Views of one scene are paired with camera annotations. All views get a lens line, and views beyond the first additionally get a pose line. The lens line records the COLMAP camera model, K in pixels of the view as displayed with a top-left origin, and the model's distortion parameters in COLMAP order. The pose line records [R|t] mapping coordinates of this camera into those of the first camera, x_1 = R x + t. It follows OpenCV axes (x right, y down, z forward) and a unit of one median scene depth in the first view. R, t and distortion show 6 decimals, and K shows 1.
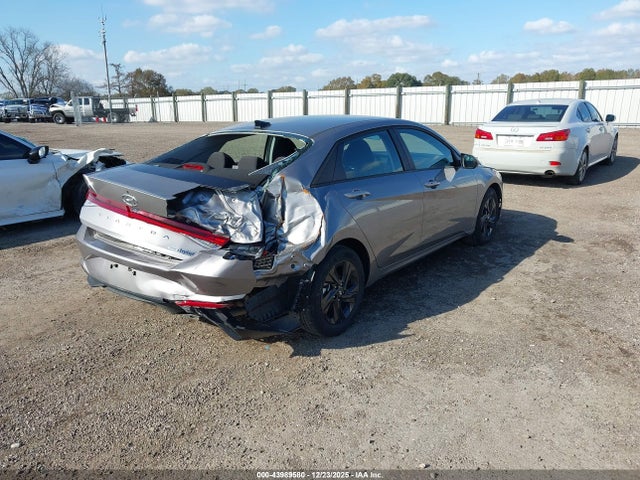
lens RADIAL K [[513.6, 0, 321.9], [0, 513.6, 241.8], [0, 0, 1]] dist [0.007662, -0.002855]
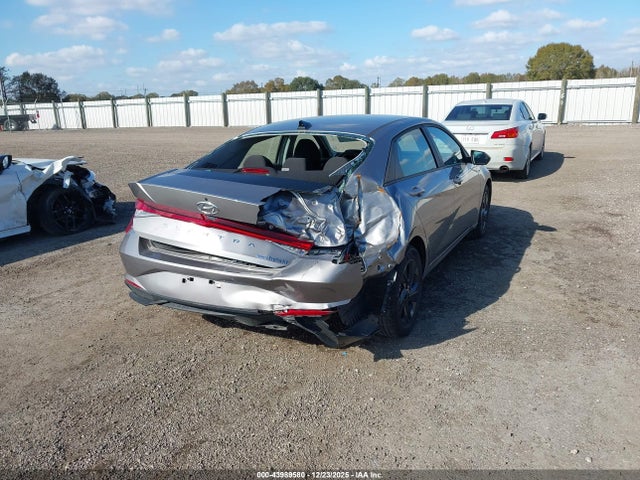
lens RADIAL K [[513.6, 0, 317.1], [0, 513.6, 239.4], [0, 0, 1]] dist [0.007662, -0.002855]
pose [[0.983670, -0.055452, 0.171229, -0.224001], [0.057416, 0.998329, -0.006540, -0.004026], [-0.170580, 0.016264, 0.985210, 0.036077]]
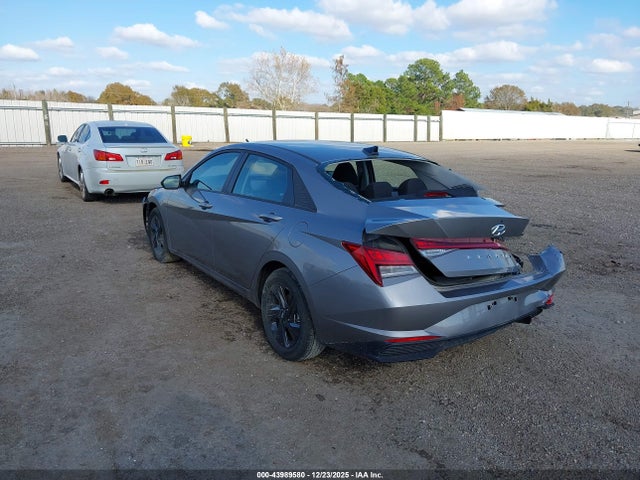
lens RADIAL K [[513.6, 0, 318.9], [0, 513.6, 241.7], [0, 0, 1]] dist [0.007662, -0.002855]
pose [[0.310535, -0.185881, 0.932210, -0.884267], [0.221605, 0.967828, 0.119163, -0.156584], [-0.924370, 0.169578, 0.341736, 0.648407]]
